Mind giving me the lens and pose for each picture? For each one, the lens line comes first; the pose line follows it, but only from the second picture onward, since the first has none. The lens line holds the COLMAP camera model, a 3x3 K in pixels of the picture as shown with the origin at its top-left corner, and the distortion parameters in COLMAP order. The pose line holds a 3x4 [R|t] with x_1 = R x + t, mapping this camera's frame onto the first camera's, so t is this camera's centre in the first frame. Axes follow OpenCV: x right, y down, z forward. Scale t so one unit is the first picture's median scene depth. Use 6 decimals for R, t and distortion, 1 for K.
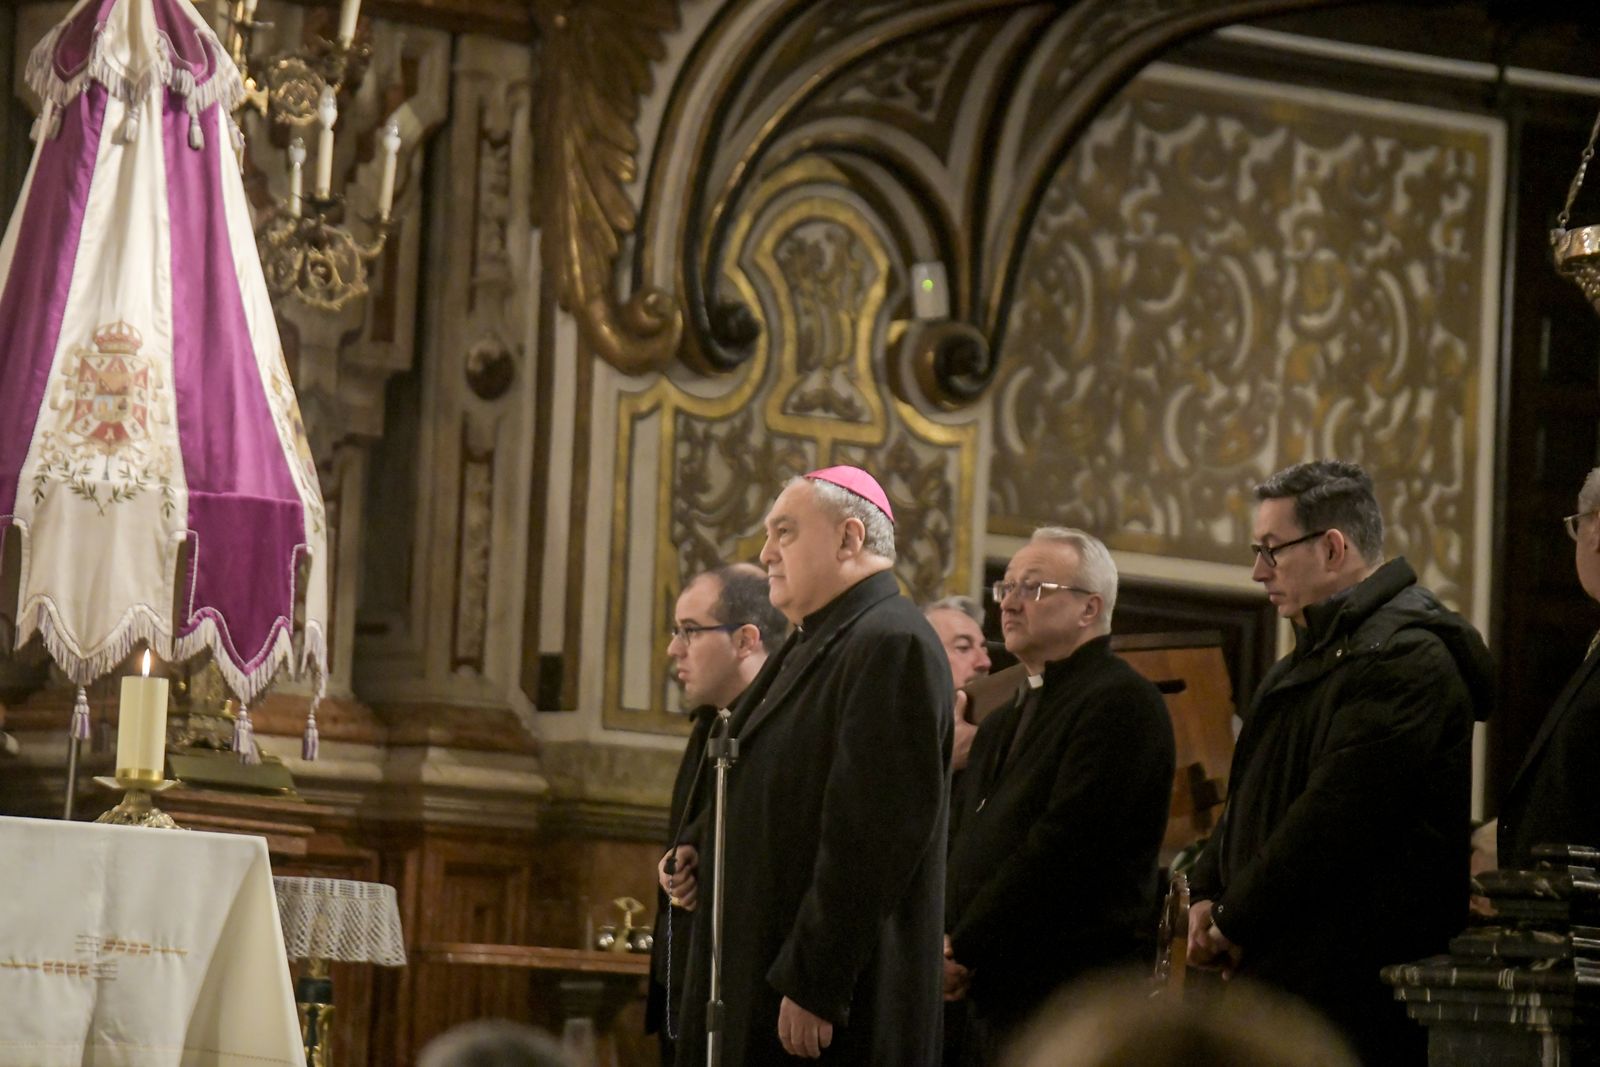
lens RADIAL K [[9219.0, 0, 802.8], [0, 9219.0, 508.7], [0, 0, 1]] dist [2.195898, 0.000000]
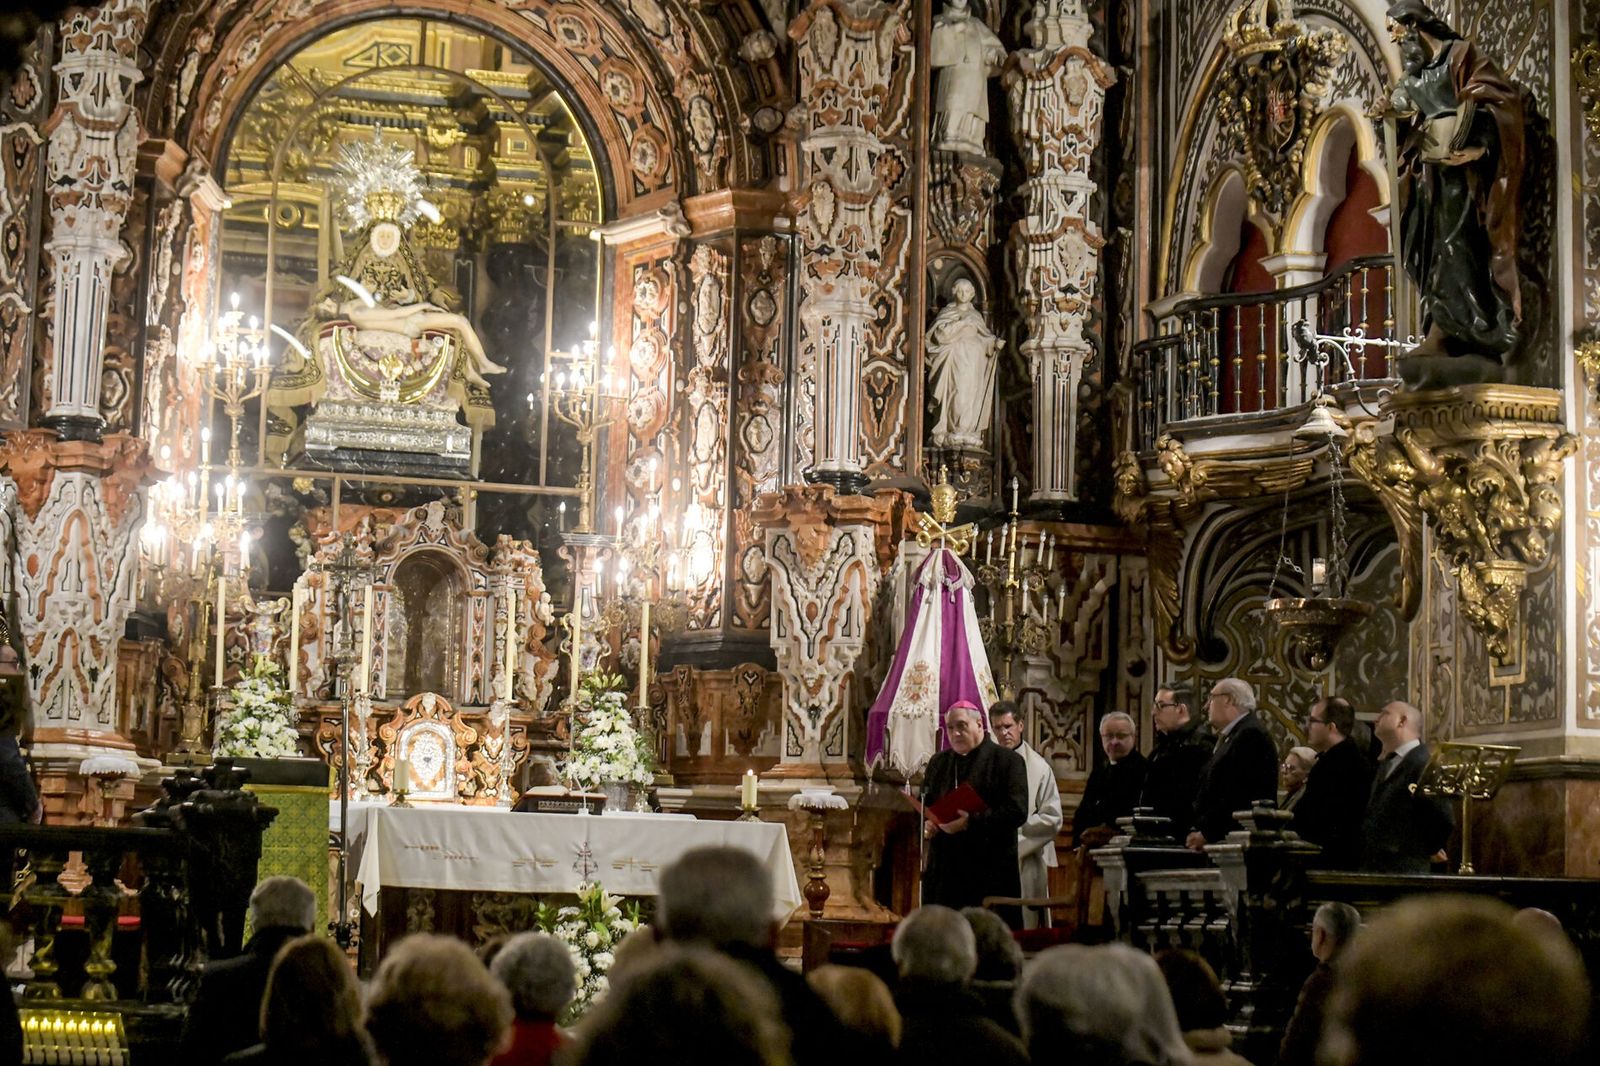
lens RADIAL K [[3479.9, 0, 844.1], [0, 3479.9, 603.5], [0, 0, 1]] dist [-0.280178, 0.000000]
pose [[0.902685, -0.068584, -0.424801, 0.357552], [0.052289, 0.997384, -0.049915, 0.015683], [0.427113, 0.022845, 0.903910, -0.049802]]
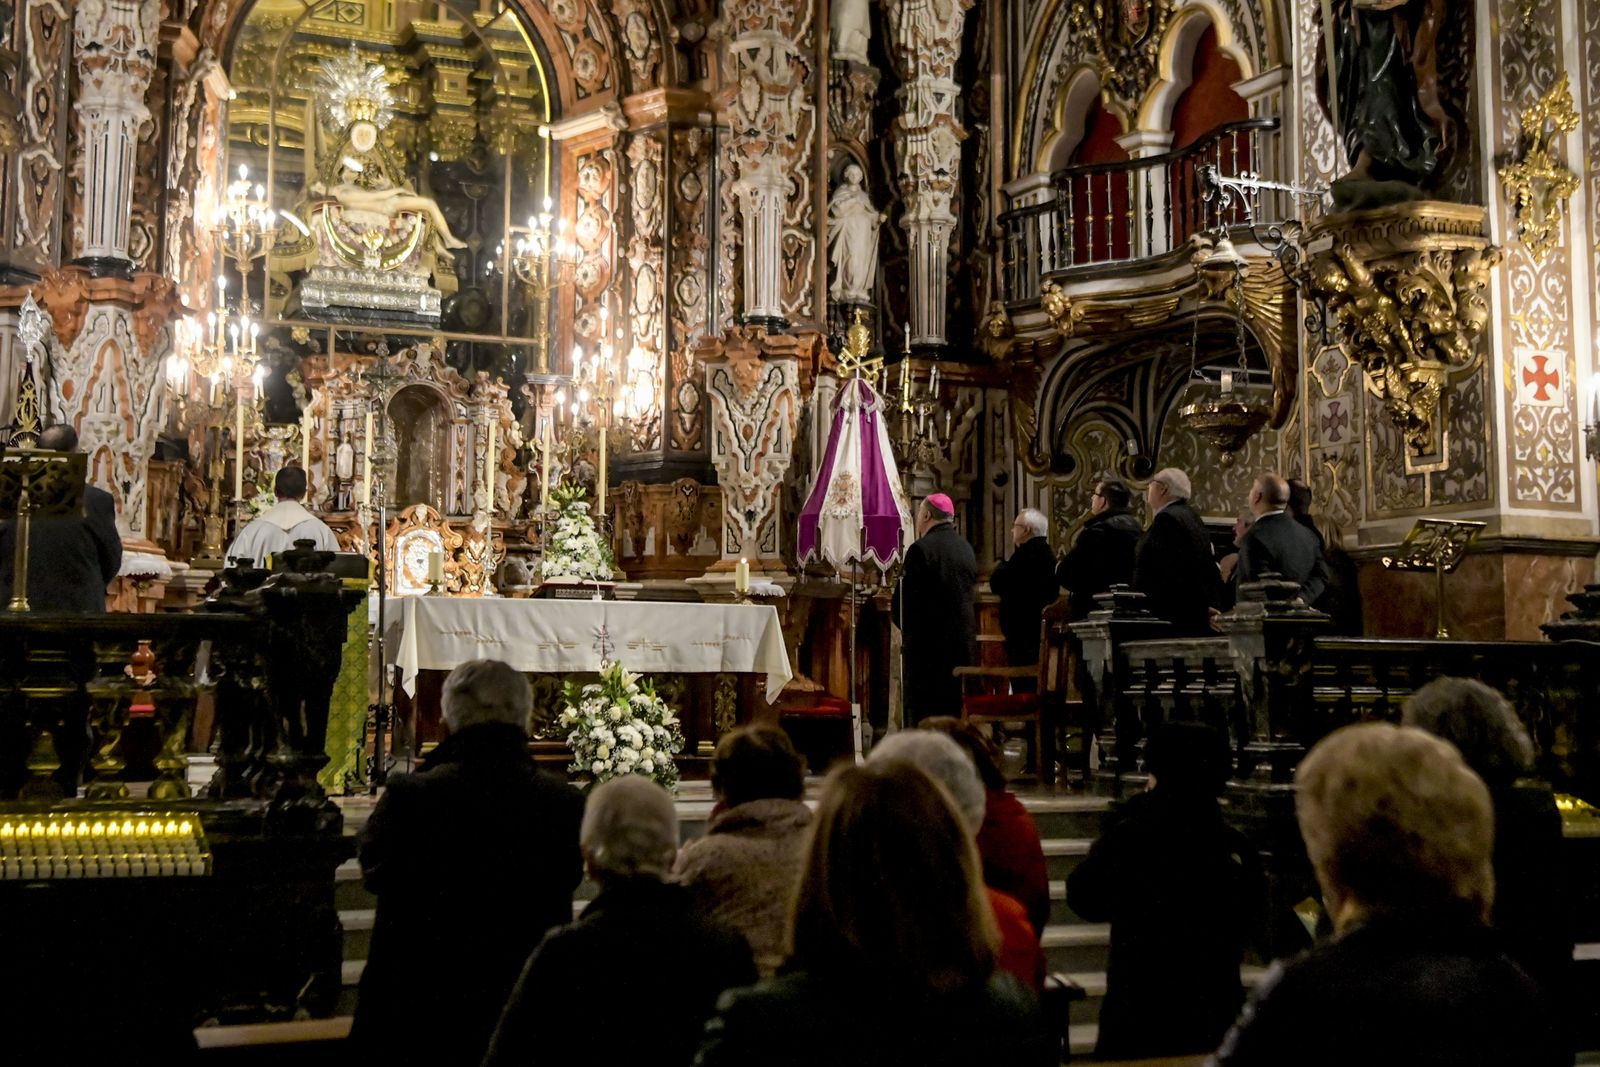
lens RADIAL K [[2204.1, 0, 820.1], [0, 2204.1, 451.6], [0, 0, 1]] dist [0.017086, 0.000000]
pose [[0.943806, -0.082932, -0.319926, 0.178651], [0.067872, 0.996009, -0.057962, 0.020263], [0.323456, 0.032990, 0.945668, 0.153444]]
